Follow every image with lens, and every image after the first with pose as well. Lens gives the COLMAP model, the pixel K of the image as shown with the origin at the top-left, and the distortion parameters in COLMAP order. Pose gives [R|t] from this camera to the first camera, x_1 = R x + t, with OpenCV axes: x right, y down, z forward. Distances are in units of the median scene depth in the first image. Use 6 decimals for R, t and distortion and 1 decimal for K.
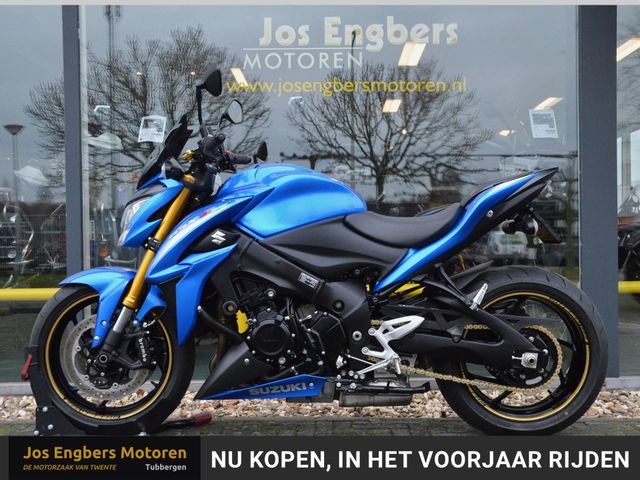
lens RADIAL K [[782.7, 0, 320.0], [0, 782.7, 240.0], [0, 0, 1]] dist [-0.012207, 0.007252]
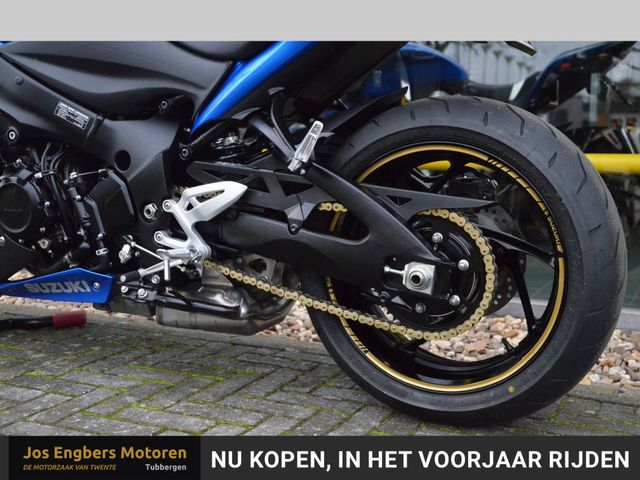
lens RADIAL K [[794.9, 0, 332.6], [0, 794.9, 229.4], [0, 0, 1]] dist [0.004399, 0.418235]
pose [[0.906624, 0.064162, -0.417032, 0.427827], [-0.015251, 0.992708, 0.119578, 0.061361], [0.421663, -0.102053, 0.900991, 0.510450]]
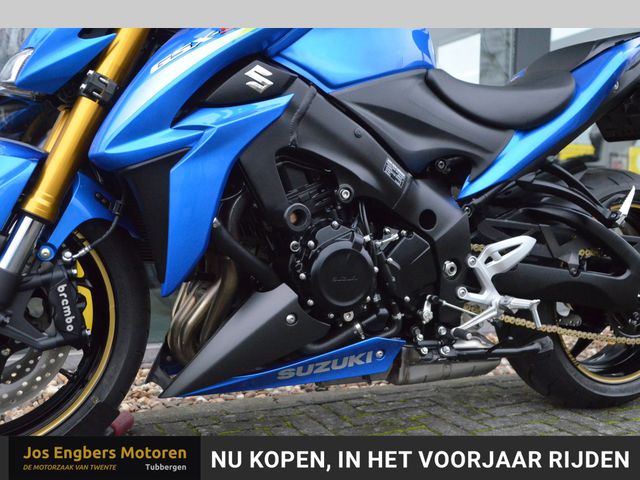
lens RADIAL K [[736.2, 0, 325.6], [0, 736.2, 251.8], [0, 0, 1]] dist [-0.018766, 0.325882]
pose [[0.890047, -0.009484, 0.455771, -0.299708], [-0.024750, 0.997304, 0.069085, 0.072141], [-0.455197, -0.072769, 0.887412, 0.537534]]
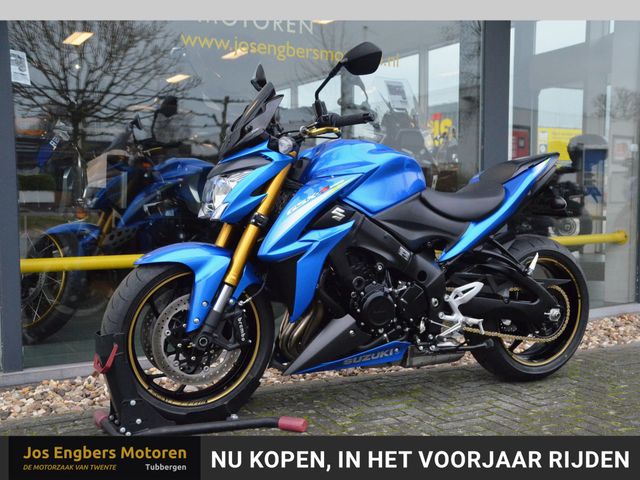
lens RADIAL K [[814.3, 0, 329.7], [0, 814.3, 247.9], [0, 0, 1]] dist [0.007450, 0.453838]
pose [[0.875041, -0.023979, 0.483454, -0.630696], [-0.013807, 0.997129, 0.074448, -0.036375], [-0.483851, -0.071820, 0.872198, 0.082516]]
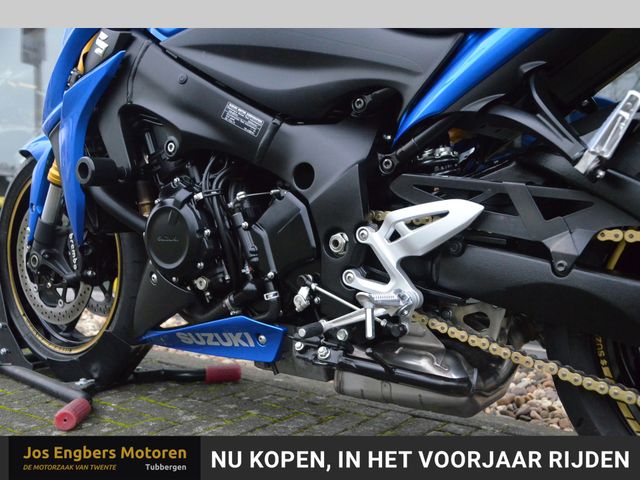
lens RADIAL K [[676.9, 0, 323.1], [0, 676.9, 251.2], [0, 0, 1]] dist [-0.016308, 0.008722]
pose [[0.827360, 0.057355, -0.558737, 0.256122], [-0.024627, 0.997520, 0.065930, 0.101896], [0.561132, -0.040788, 0.826720, 0.677125]]
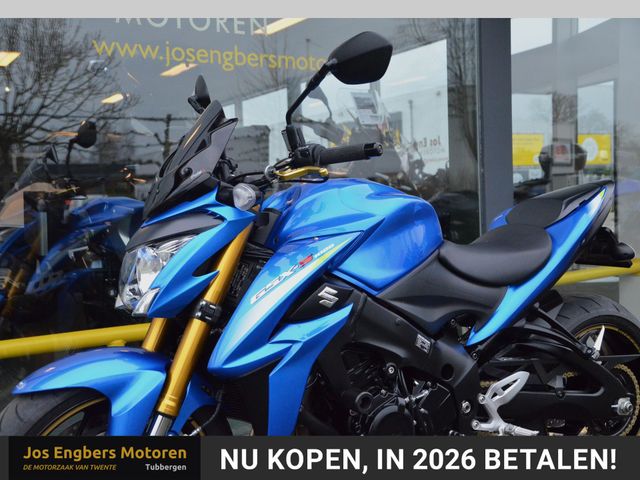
lens RADIAL K [[794.7, 0, 298.4], [0, 794.7, 248.8], [0, 0, 1]] dist [-0.000393, 0.370316]
pose [[0.860198, -0.054953, 0.506991, -0.476940], [0.025699, 0.997585, 0.064526, -0.085188], [-0.509312, -0.042476, 0.859533, 0.423792]]
